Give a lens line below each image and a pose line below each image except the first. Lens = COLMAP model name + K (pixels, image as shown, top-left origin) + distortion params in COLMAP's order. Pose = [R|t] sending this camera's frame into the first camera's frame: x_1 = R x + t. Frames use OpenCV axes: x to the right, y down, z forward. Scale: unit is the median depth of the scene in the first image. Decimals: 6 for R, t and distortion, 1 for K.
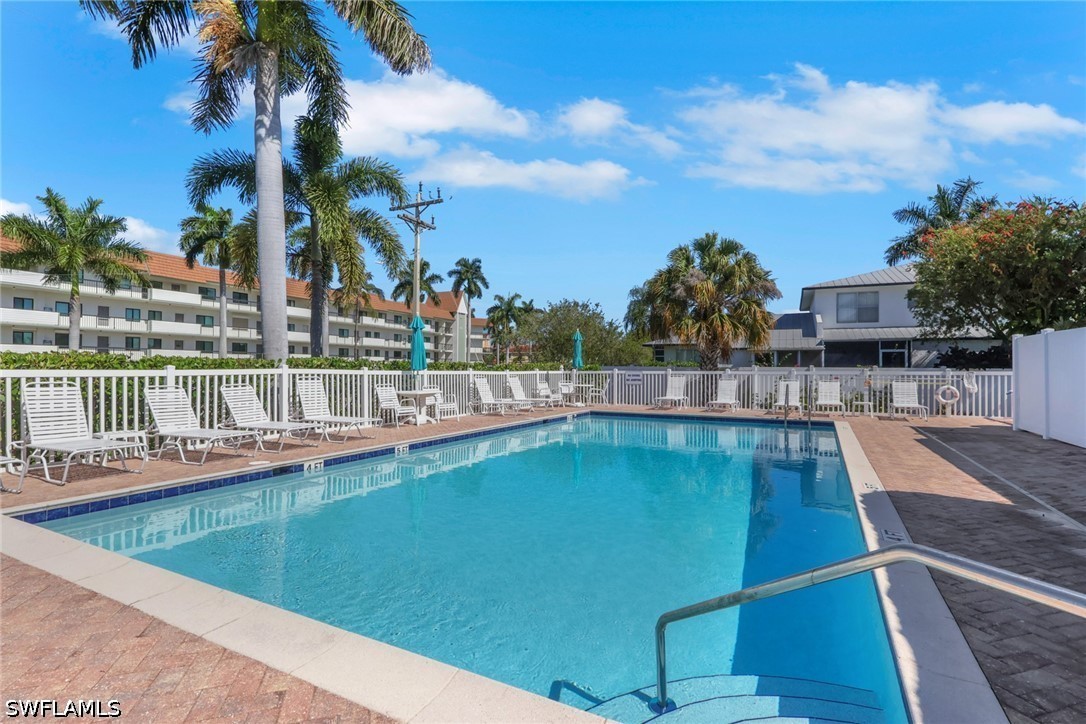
lens RADIAL K [[514.2, 0, 551.2], [0, 514.2, 364.9], [0, 0, 1]] dist [0.002450, 0.000658]
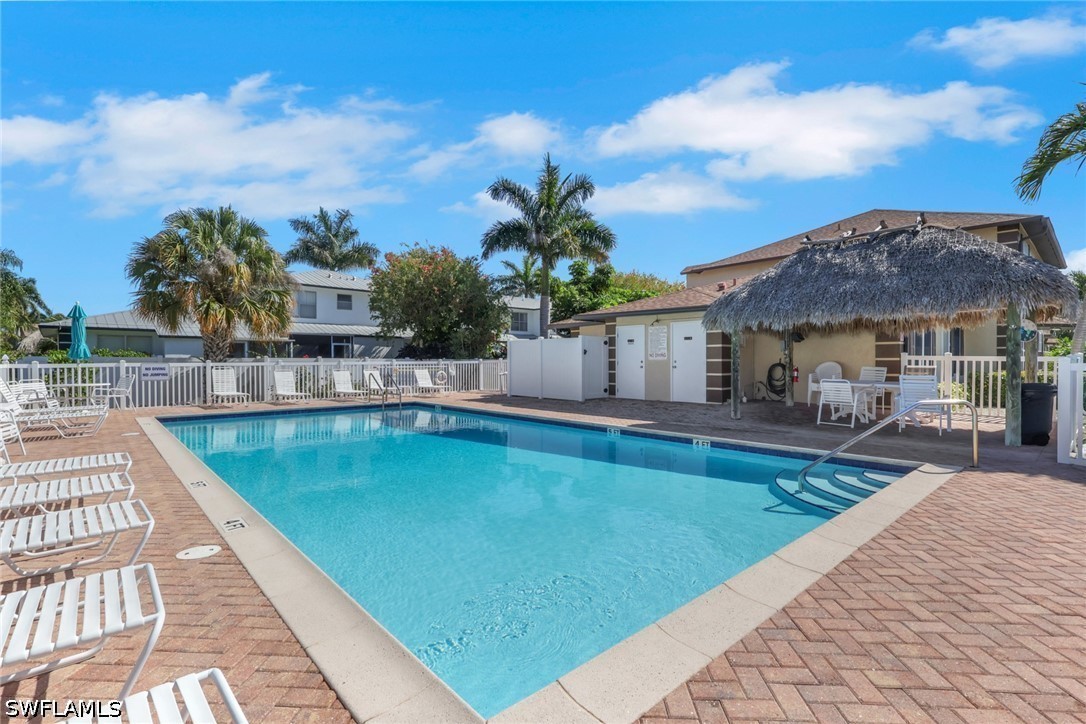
lens RADIAL K [[499.8, 0, 543.0], [0, 499.8, 362.0], [0, 0, 1]] dist [0.001908, 0.000384]
pose [[0.352314, -0.007934, 0.935848, -0.440004], [-0.004568, 0.999938, 0.010197, -0.000325], [-0.935871, -0.007868, 0.352256, 0.256222]]
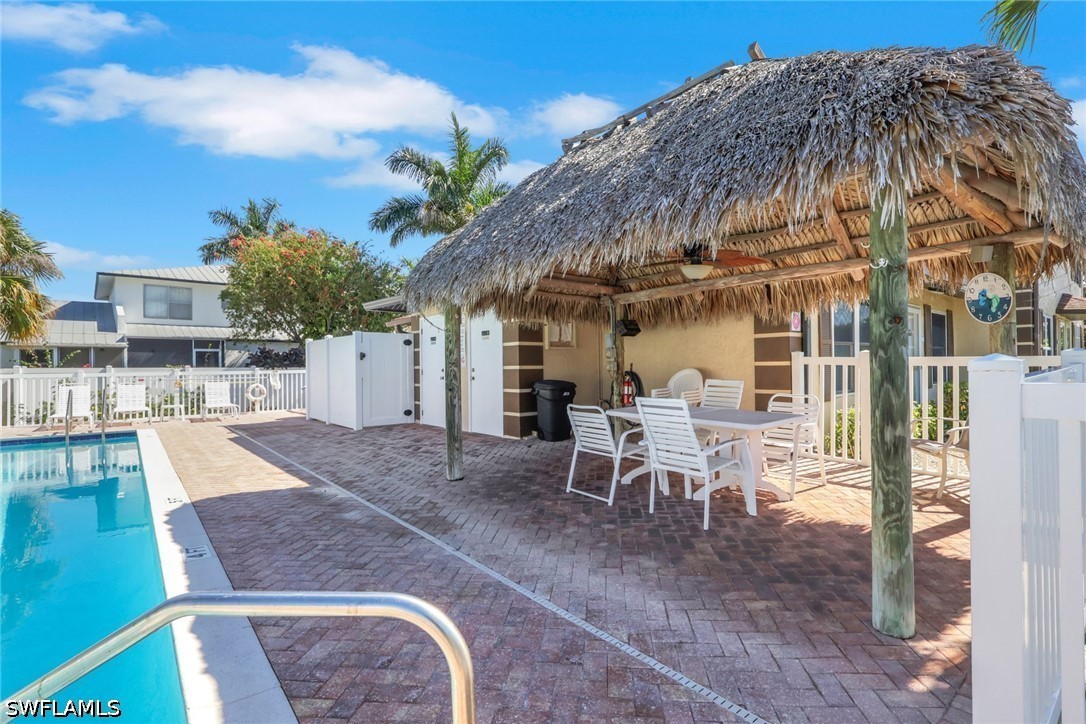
lens RADIAL K [[514.2, 0, 551.2], [0, 514.2, 364.9], [0, 0, 1]] dist [0.002450, 0.000658]
pose [[0.387873, -0.004119, 0.921704, 0.017120], [0.003561, 0.999989, 0.002971, -0.000229], [-0.921706, 0.002130, 0.387883, 0.015785]]
